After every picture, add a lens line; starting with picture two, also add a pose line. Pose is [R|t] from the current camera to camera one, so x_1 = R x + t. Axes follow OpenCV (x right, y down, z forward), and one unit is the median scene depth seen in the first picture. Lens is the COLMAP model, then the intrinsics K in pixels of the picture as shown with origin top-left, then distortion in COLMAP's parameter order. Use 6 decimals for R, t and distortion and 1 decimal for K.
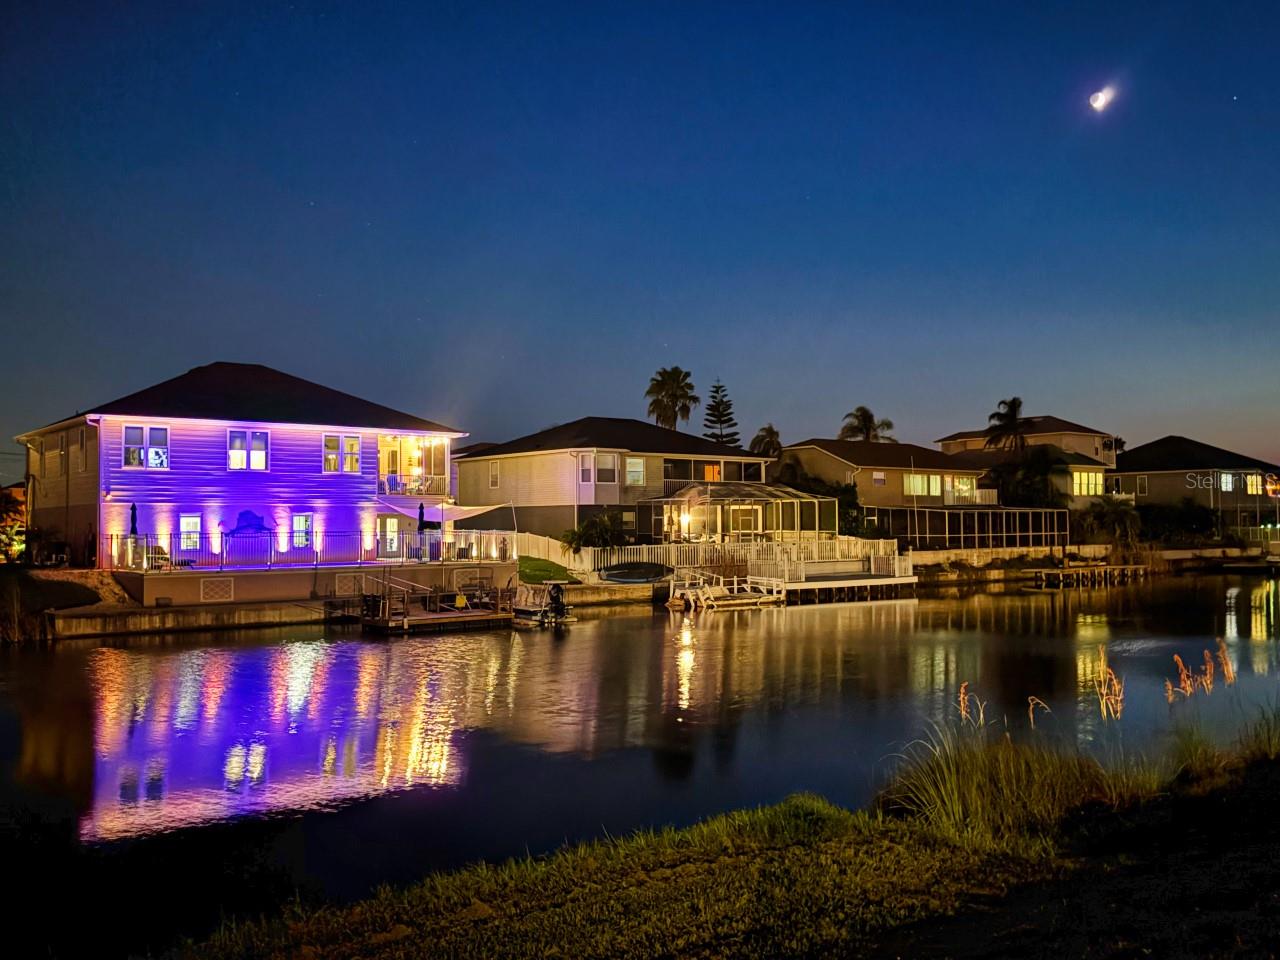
lens RADIAL K [[1161.0, 0, 640.5], [0, 1161.0, 472.3], [0, 0, 1]] dist [-0.004642, 0.000000]
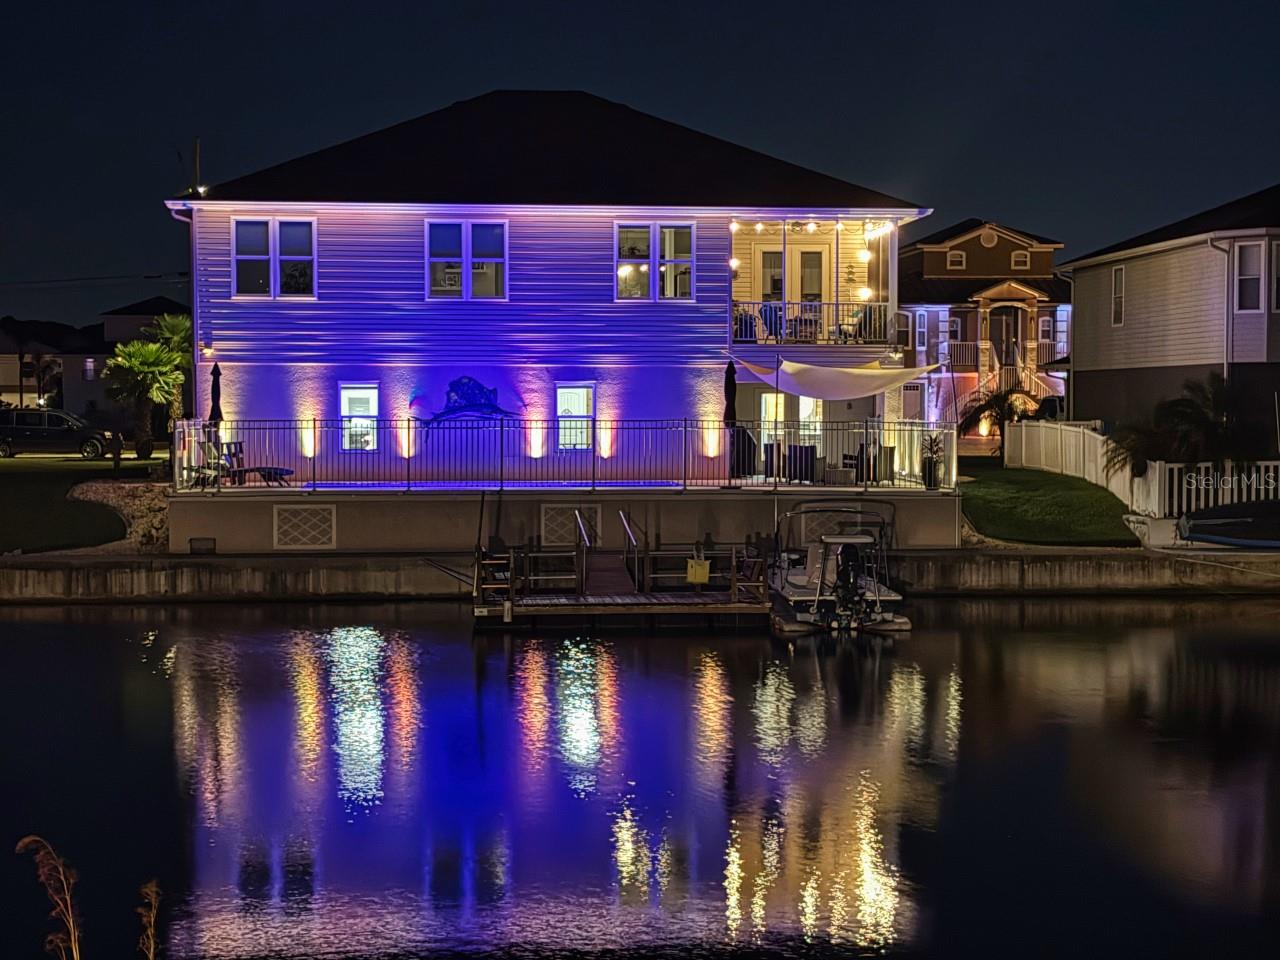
lens RADIAL K [[2212.8, 0, 639.9], [0, 2212.8, 483.4], [0, 0, 1]] dist [0.174031, 0.000000]
pose [[0.825469, 0.028077, -0.563749, 0.295426], [0.017919, 0.996955, 0.075891, 0.006806], [0.564163, -0.072747, 0.822452, 0.231039]]
